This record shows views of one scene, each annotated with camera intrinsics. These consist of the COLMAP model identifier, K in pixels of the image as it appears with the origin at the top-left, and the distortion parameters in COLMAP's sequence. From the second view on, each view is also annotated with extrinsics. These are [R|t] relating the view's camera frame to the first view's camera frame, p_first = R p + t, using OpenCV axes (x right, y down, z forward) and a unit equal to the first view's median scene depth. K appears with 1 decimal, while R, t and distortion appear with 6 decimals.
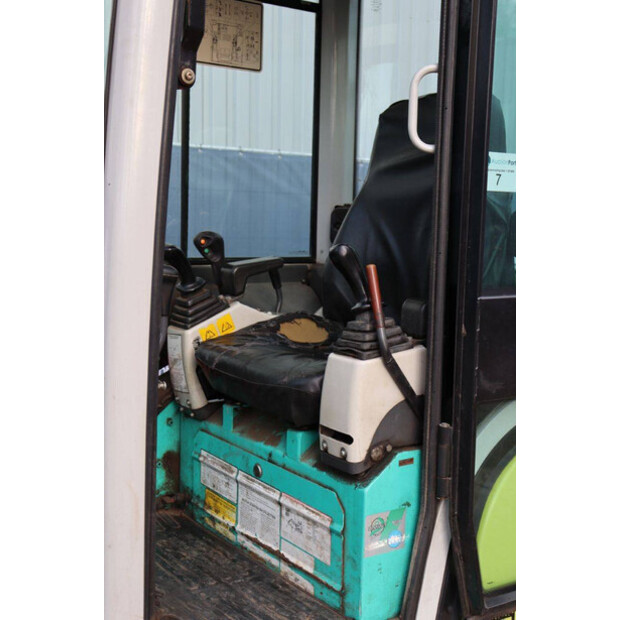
lens RADIAL K [[872.9, 0, 311.6], [0, 872.9, 311.7], [0, 0, 1]] dist [0.094082, 0.000000]
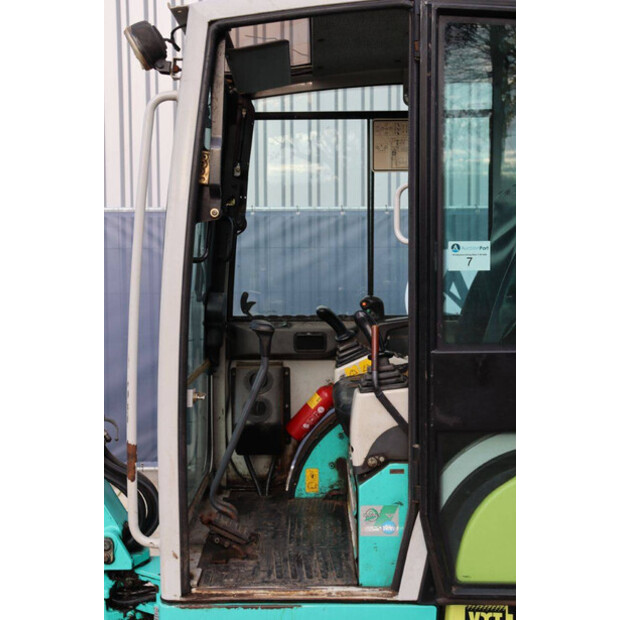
lens RADIAL K [[872.9, 0, 313.0], [0, 872.9, 309.9], [0, 0, 1]] dist [0.094082, 0.000000]
pose [[0.808743, 0.002351, -0.588158, 0.700680], [-0.031576, 0.998723, -0.039426, -0.017887], [0.587314, 0.050457, 0.807785, -0.160948]]
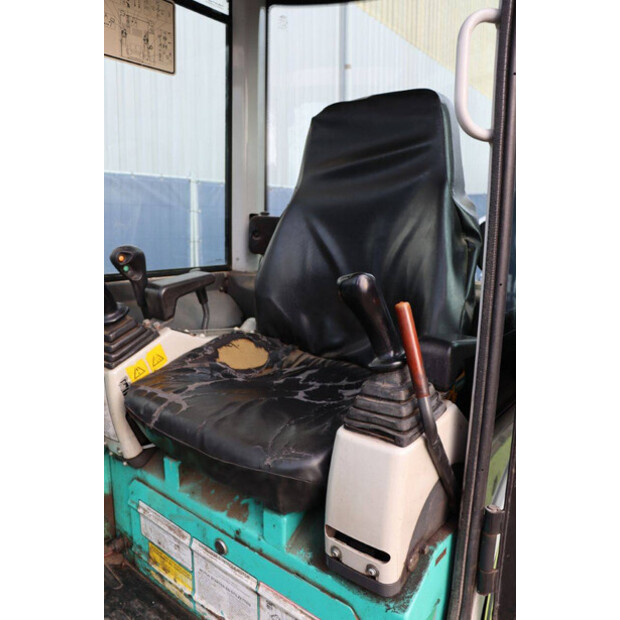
lens RADIAL K [[499.7, 0, 307.0], [0, 499.7, 316.6], [0, 0, 1]] dist [-0.117702, 0.065410]
pose [[0.963381, -0.056868, 0.262037, -0.090932], [0.034871, 0.995523, 0.087846, -0.068852], [-0.265859, -0.075492, 0.961051, 0.561137]]
